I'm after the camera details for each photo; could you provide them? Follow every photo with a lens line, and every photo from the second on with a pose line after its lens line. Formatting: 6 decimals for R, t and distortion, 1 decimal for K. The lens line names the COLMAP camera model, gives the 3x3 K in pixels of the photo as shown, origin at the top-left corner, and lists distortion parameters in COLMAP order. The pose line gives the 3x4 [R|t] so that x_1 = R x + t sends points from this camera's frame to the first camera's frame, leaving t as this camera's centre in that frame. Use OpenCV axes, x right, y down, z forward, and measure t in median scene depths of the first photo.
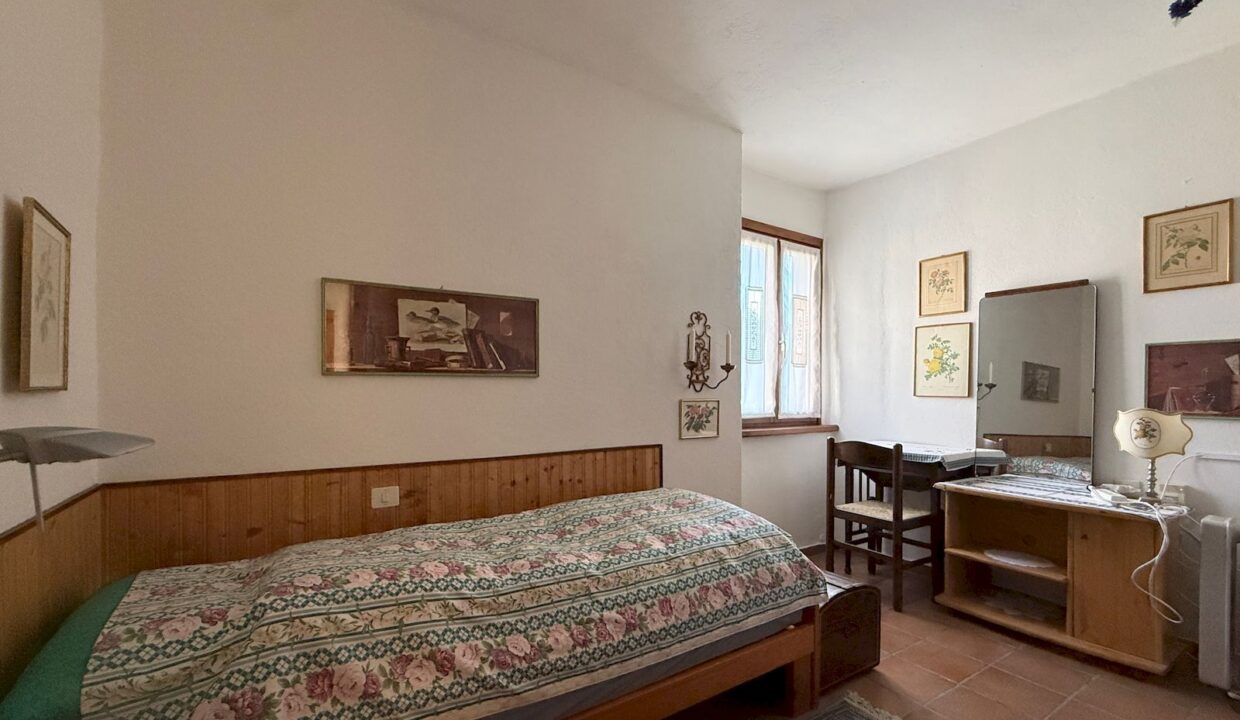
lens RADIAL K [[520.2, 0, 619.0], [0, 520.2, 393.6], [0, 0, 1]] dist [-0.000532, 0.000055]
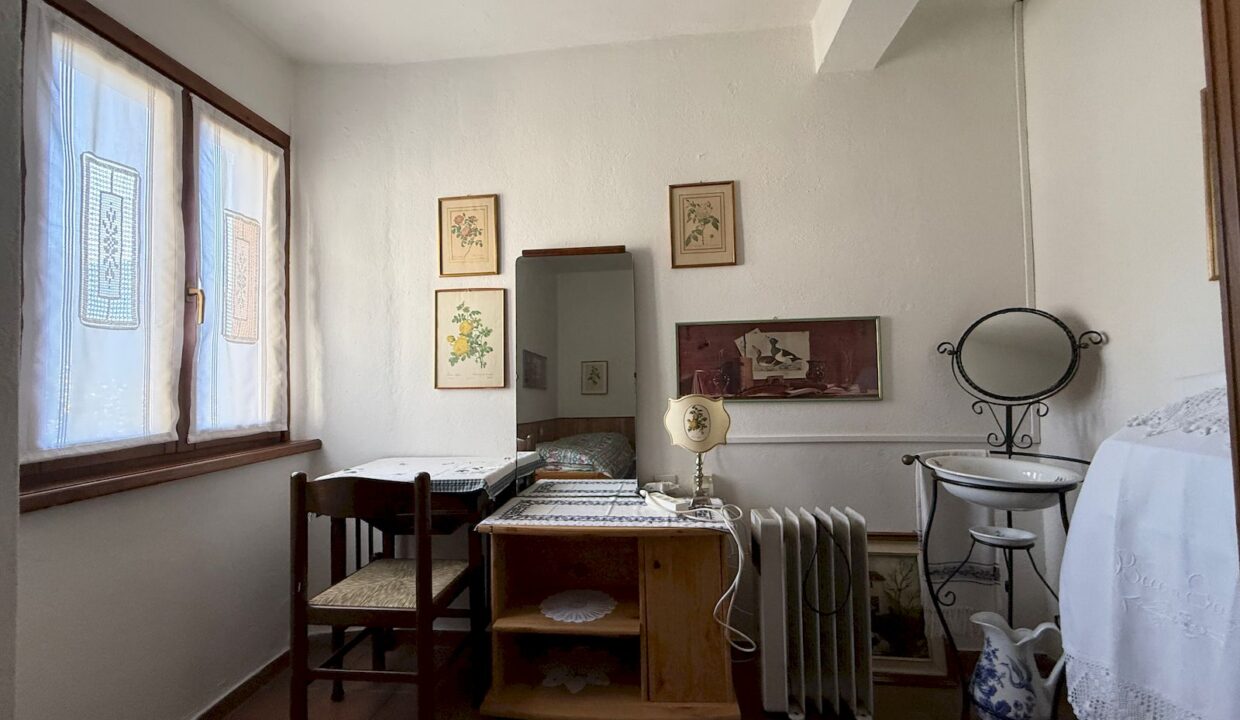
lens RADIAL K [[496.4, 0, 620.0], [0, 496.4, 360.0], [0, 0, 1]] dist [0.001436, 0.000094]
pose [[0.607091, 0.008543, 0.794586, 0.203628], [0.031447, 0.998901, -0.034766, -0.002748], [-0.794010, 0.046093, 0.606155, 0.430026]]
